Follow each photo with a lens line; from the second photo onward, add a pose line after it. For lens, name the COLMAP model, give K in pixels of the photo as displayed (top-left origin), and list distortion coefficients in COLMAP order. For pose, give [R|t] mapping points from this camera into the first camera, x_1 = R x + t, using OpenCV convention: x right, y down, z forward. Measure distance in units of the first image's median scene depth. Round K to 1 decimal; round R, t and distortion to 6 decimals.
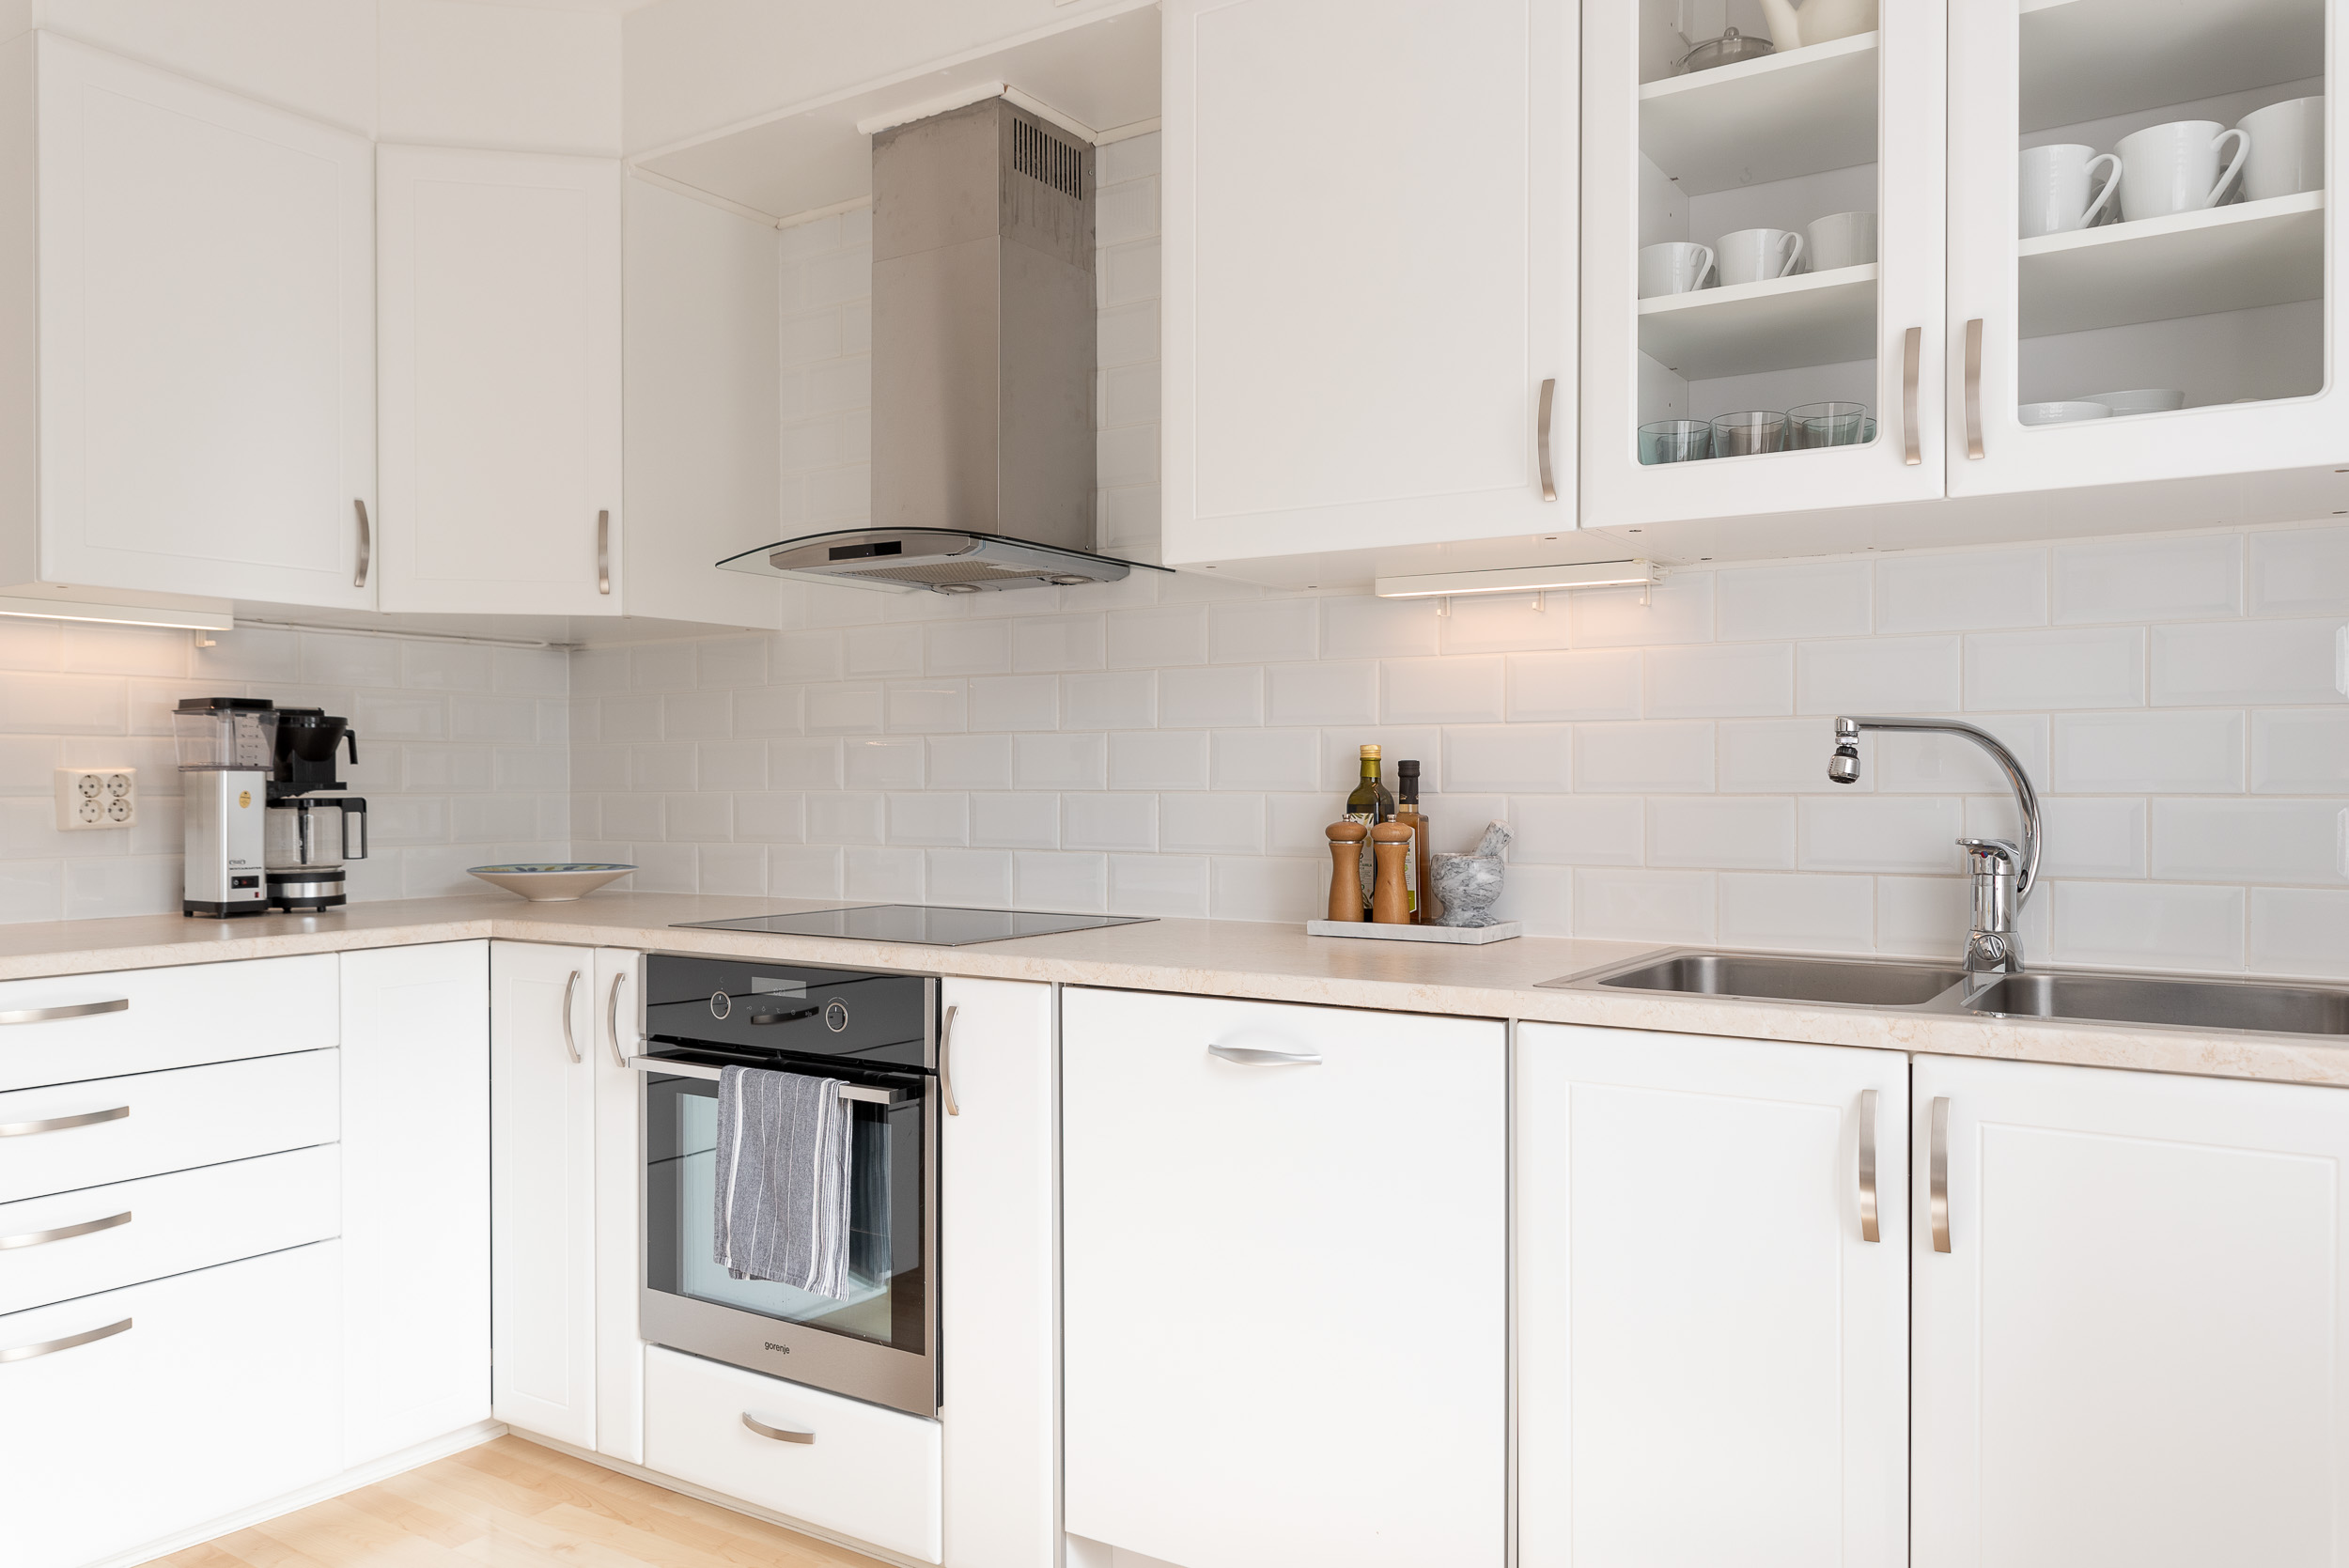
lens RADIAL K [[1819.7, 0, 1171.8], [0, 1819.7, 784.0], [0, 0, 1]] dist [0.033840, -0.002475]
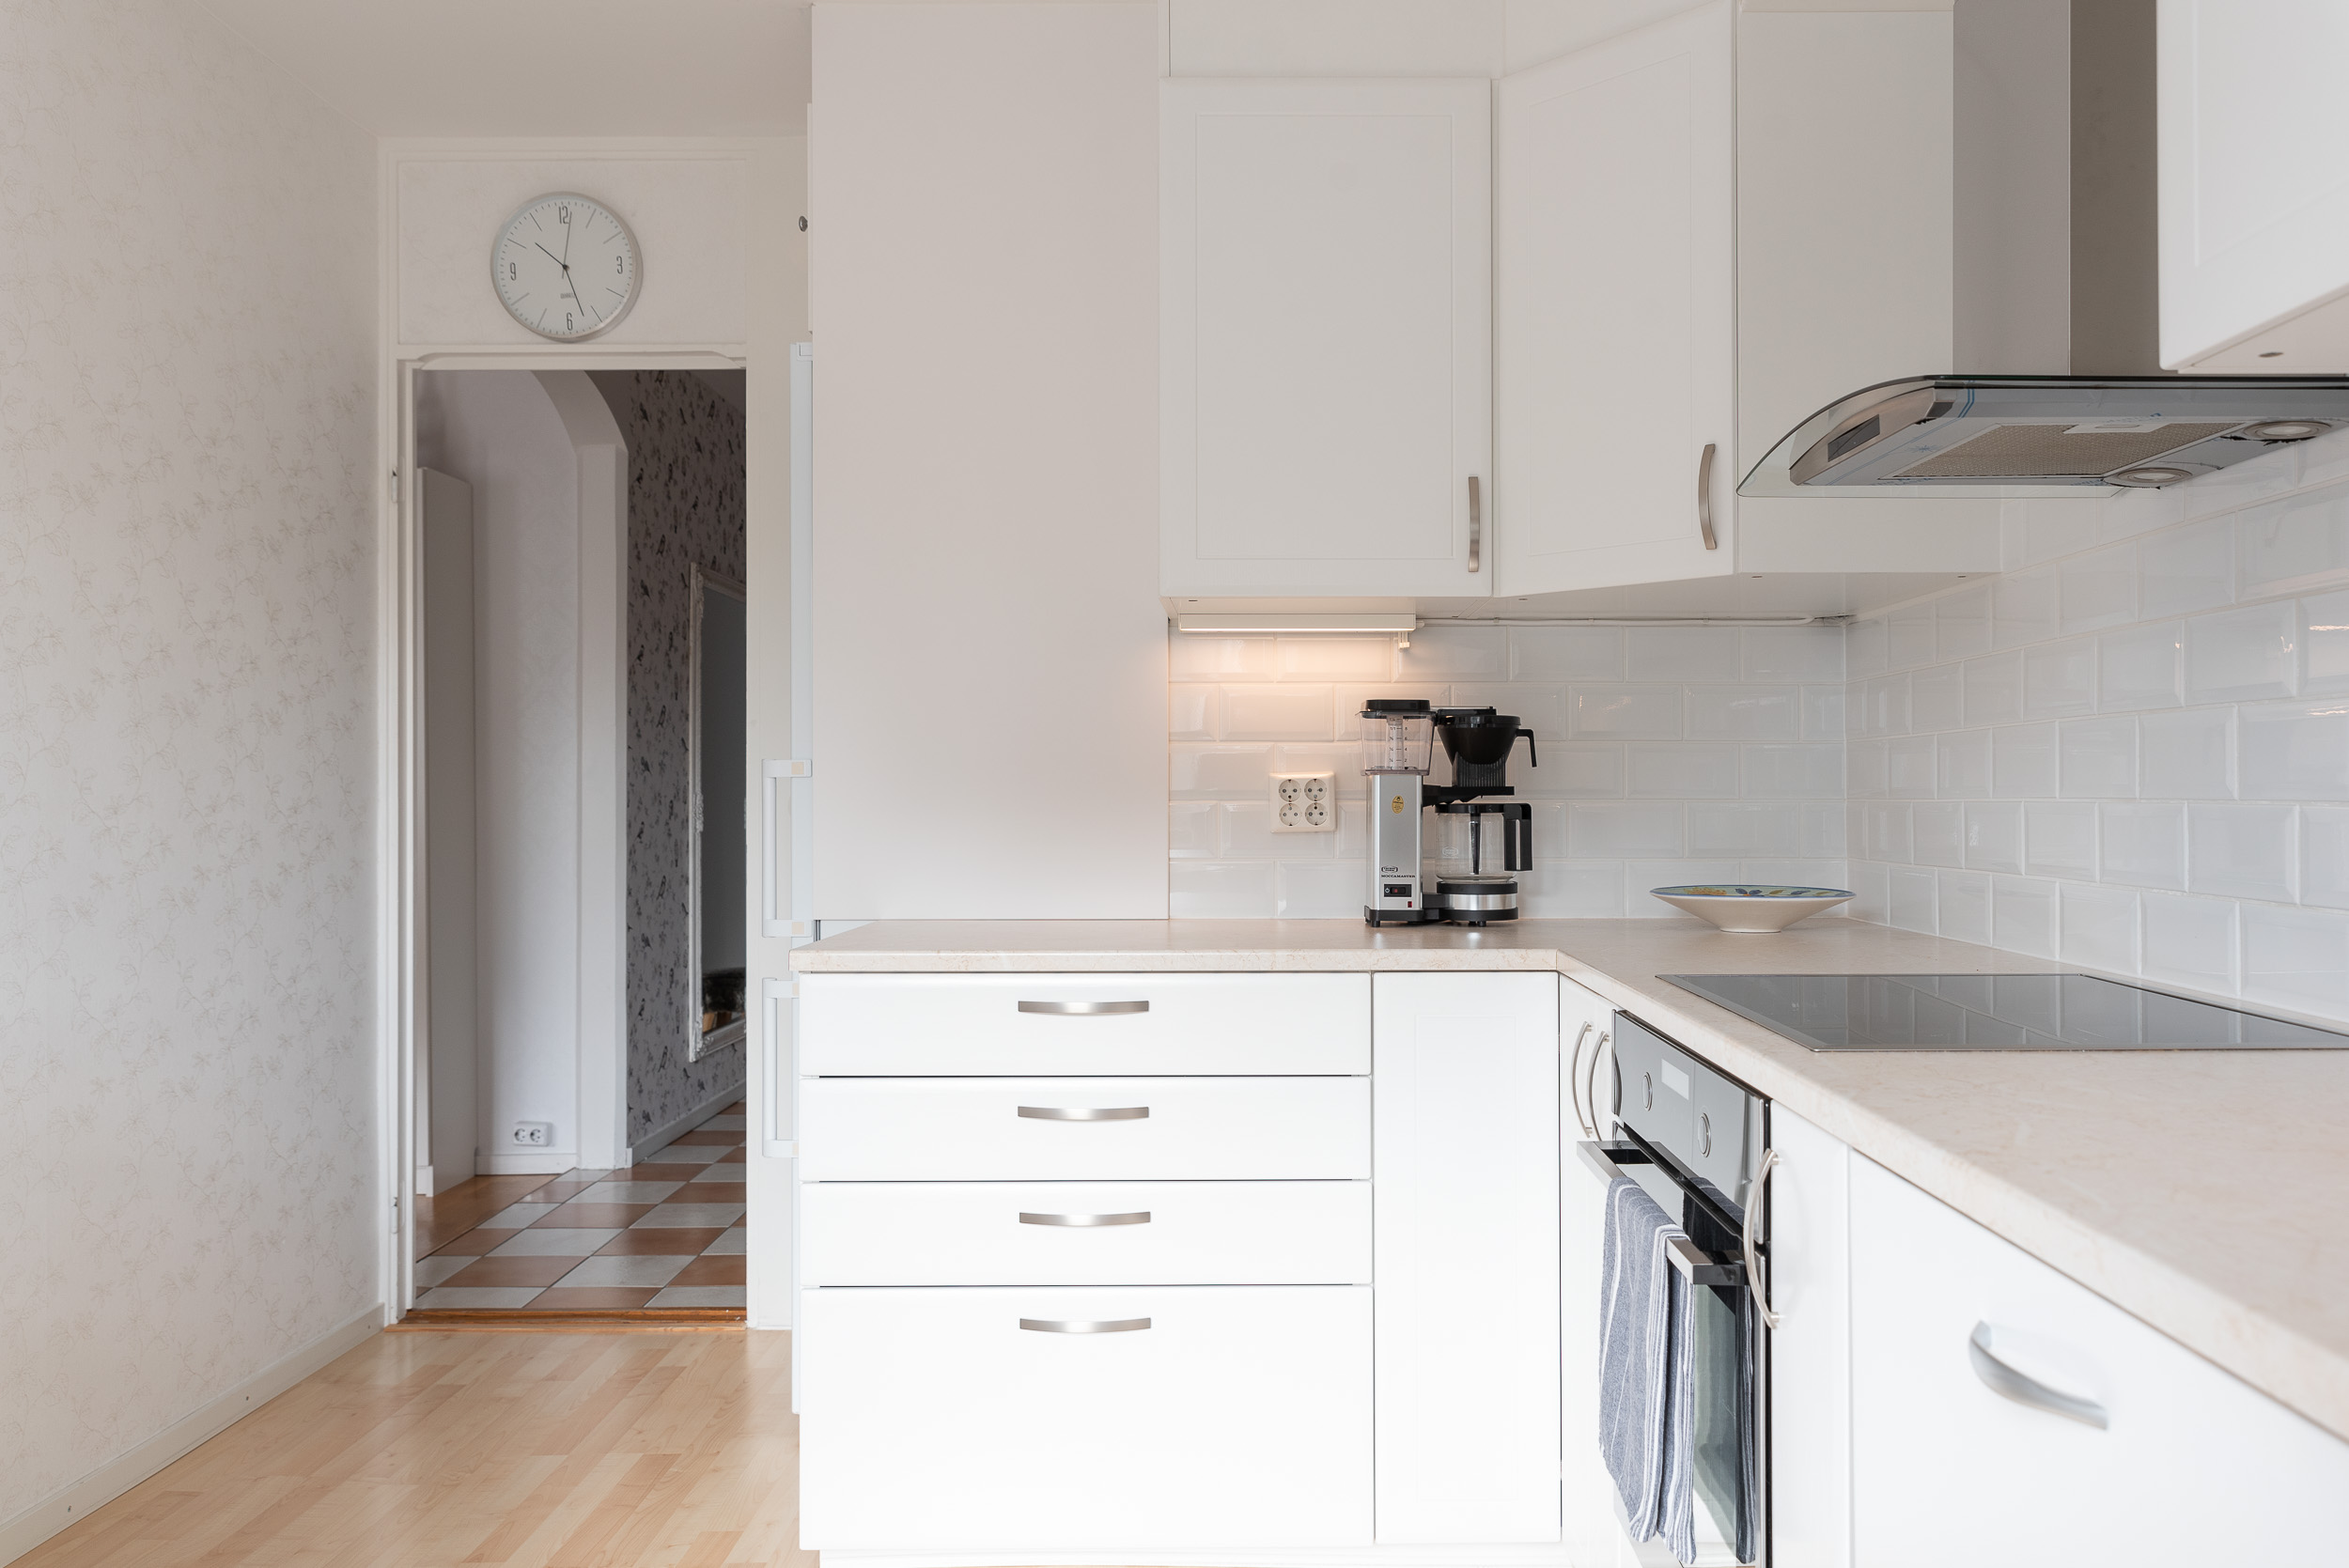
lens RADIAL K [[1819.7, 0, 1178.0], [0, 1819.7, 780.2], [0, 0, 1]] dist [0.033840, -0.002475]
pose [[0.562473, -0.003796, -0.826807, 0.214651], [-0.001876, 0.999981, -0.005867, 0.001486], [0.826813, 0.004851, 0.562456, 0.361167]]
